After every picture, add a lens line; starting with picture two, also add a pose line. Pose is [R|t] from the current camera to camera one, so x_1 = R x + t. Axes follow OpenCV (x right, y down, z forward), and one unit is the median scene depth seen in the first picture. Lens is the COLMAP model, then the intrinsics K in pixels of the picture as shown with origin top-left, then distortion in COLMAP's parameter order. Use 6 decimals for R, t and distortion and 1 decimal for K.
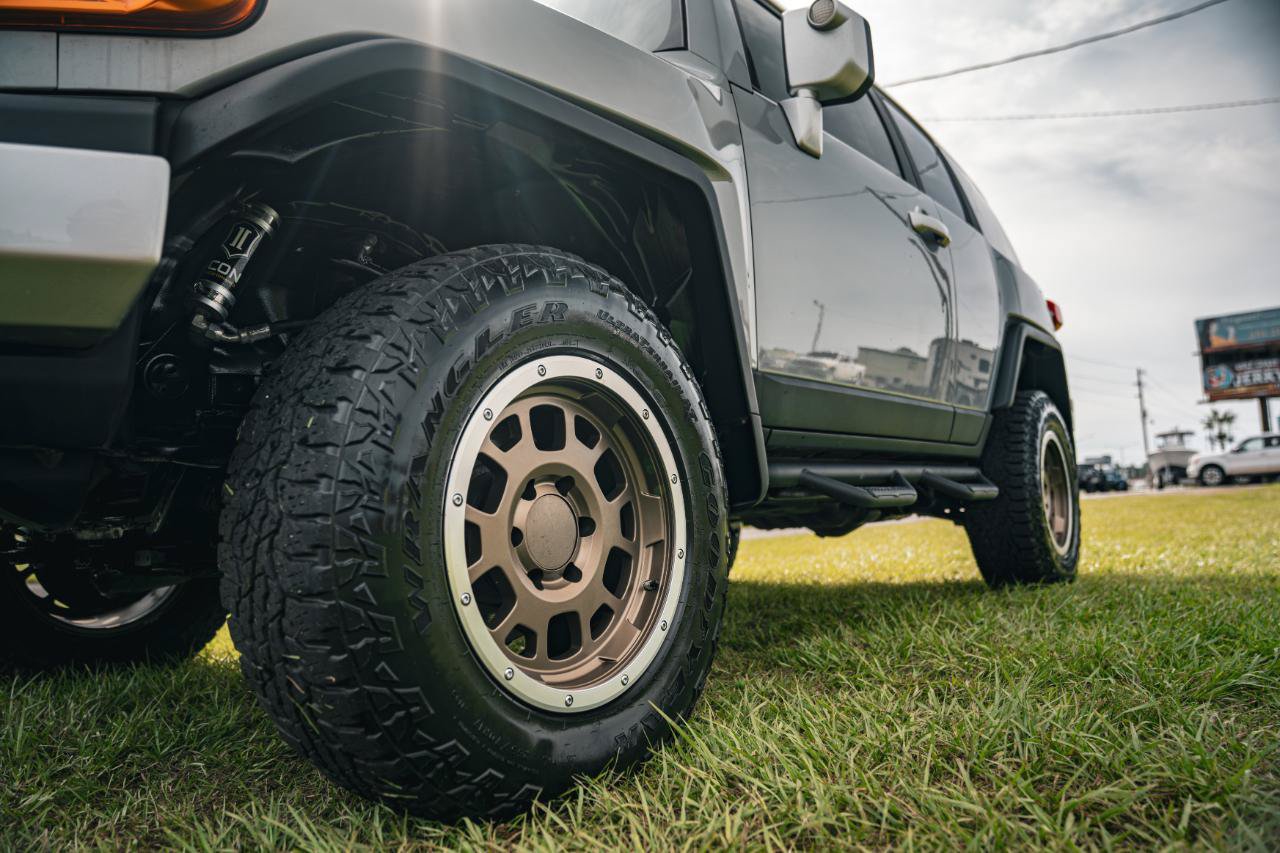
lens RADIAL K [[882.1, 0, 640.0], [0, 882.1, 426.5], [0, 0, 1]] dist [-0.115344, 0.001942]
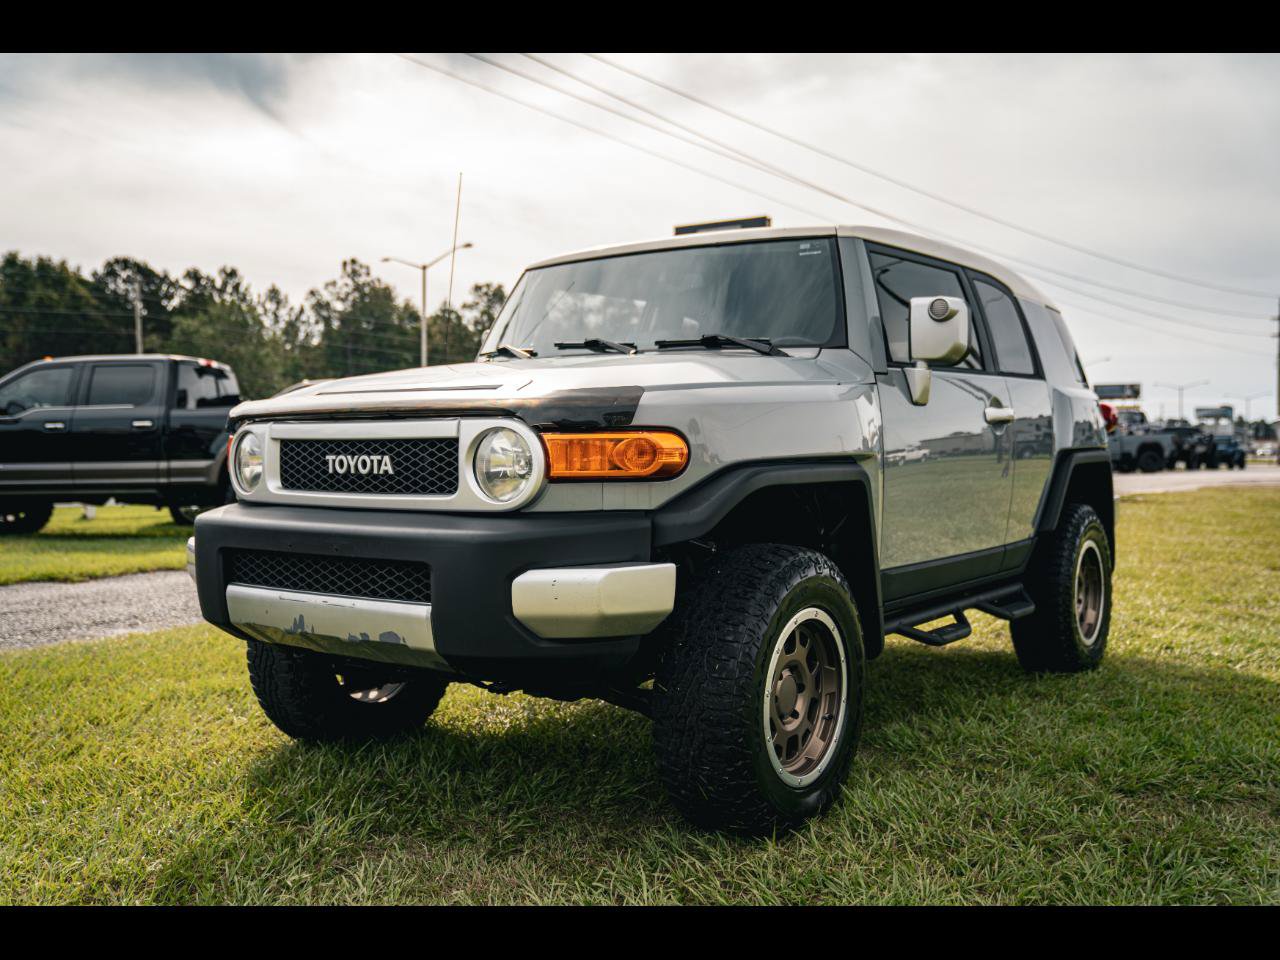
lens RADIAL K [[1211.8, 0, 640.0], [0, 1211.8, 480.0], [0, 0, 1]] dist [-0.026421, -0.004470]
pose [[0.997710, 0.045135, 0.050369, -0.513290], [-0.051049, 0.991082, 0.123086, -0.583137], [-0.044364, -0.125375, 0.991117, -1.389715]]
